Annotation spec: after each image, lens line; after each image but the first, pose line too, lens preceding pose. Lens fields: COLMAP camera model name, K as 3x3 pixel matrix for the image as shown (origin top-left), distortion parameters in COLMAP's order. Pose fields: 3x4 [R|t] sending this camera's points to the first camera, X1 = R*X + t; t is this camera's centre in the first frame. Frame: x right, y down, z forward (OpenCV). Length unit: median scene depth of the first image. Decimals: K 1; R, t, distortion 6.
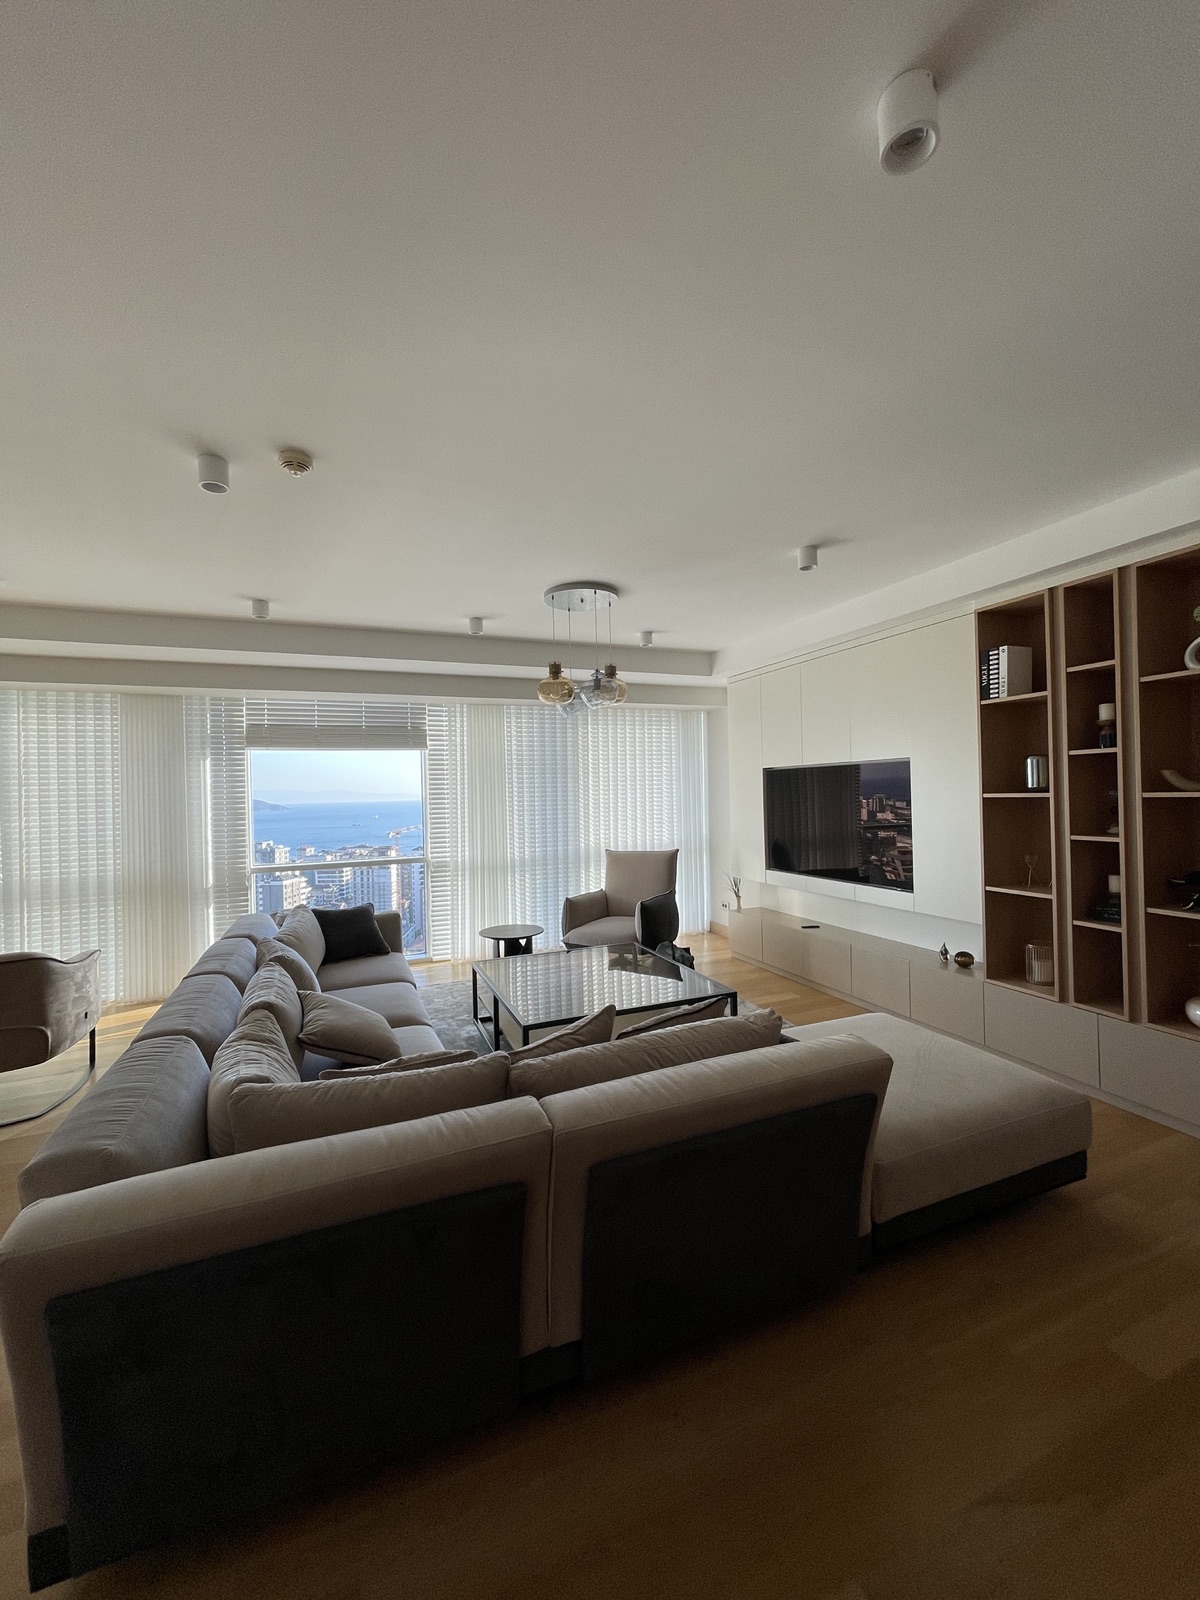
lens RADIAL K [[654.4, 0, 593.9], [0, 654.4, 792.2], [0, 0, 1]] dist [-0.001995, -0.000262]
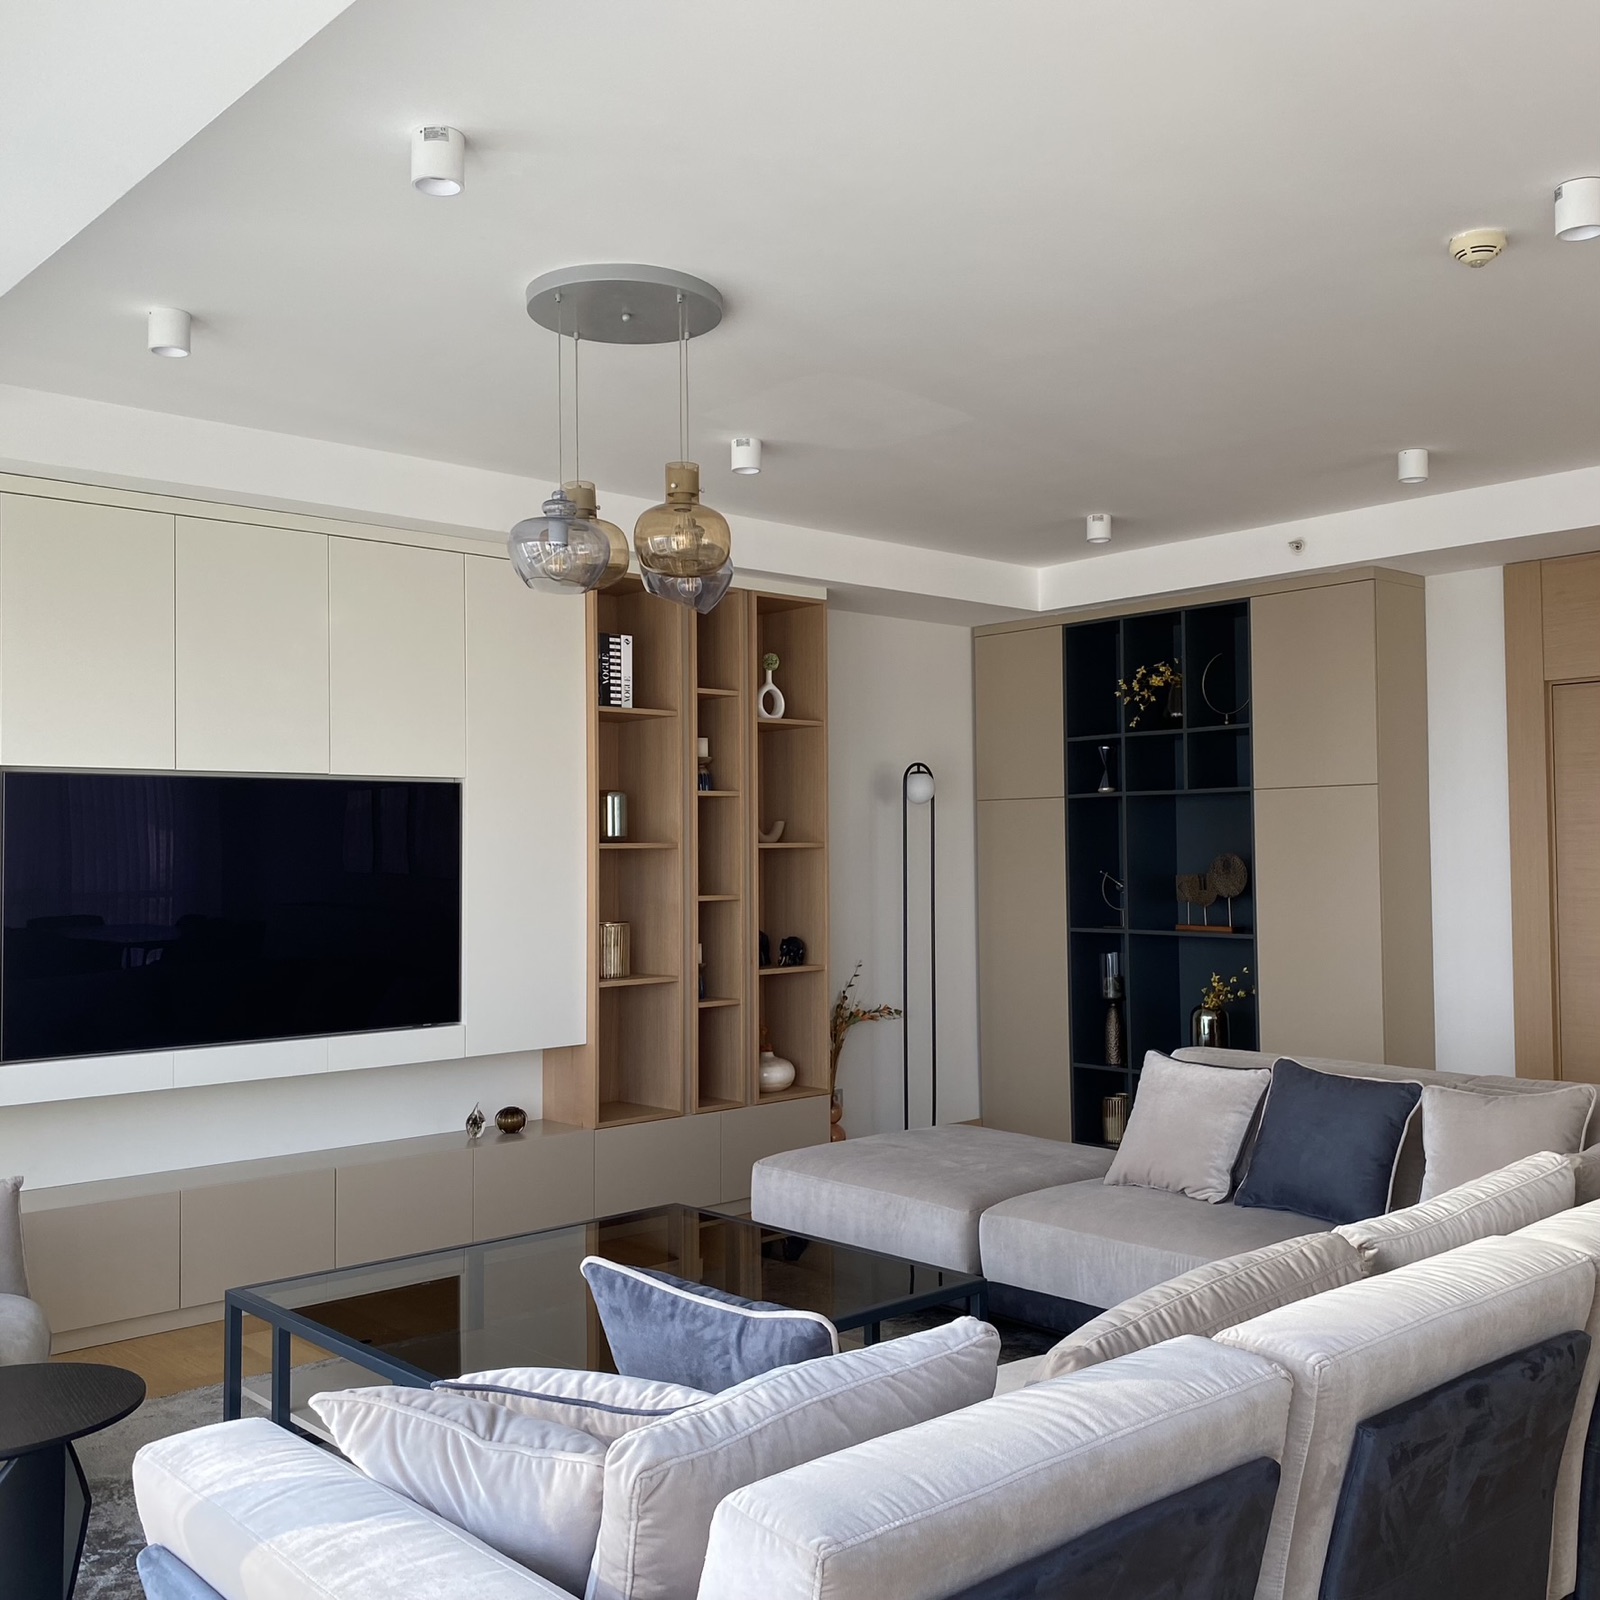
lens RADIAL K [[1547.8, 0, 809.2], [0, 1547.8, 806.3], [0, 0, 1]] dist [0.099108, 0.000000]
pose [[-0.313088, 0.053588, 0.948211, -0.973683], [0.015468, 0.998562, -0.051327, 0.048375], [-0.949598, -0.001403, -0.313467, 1.279168]]
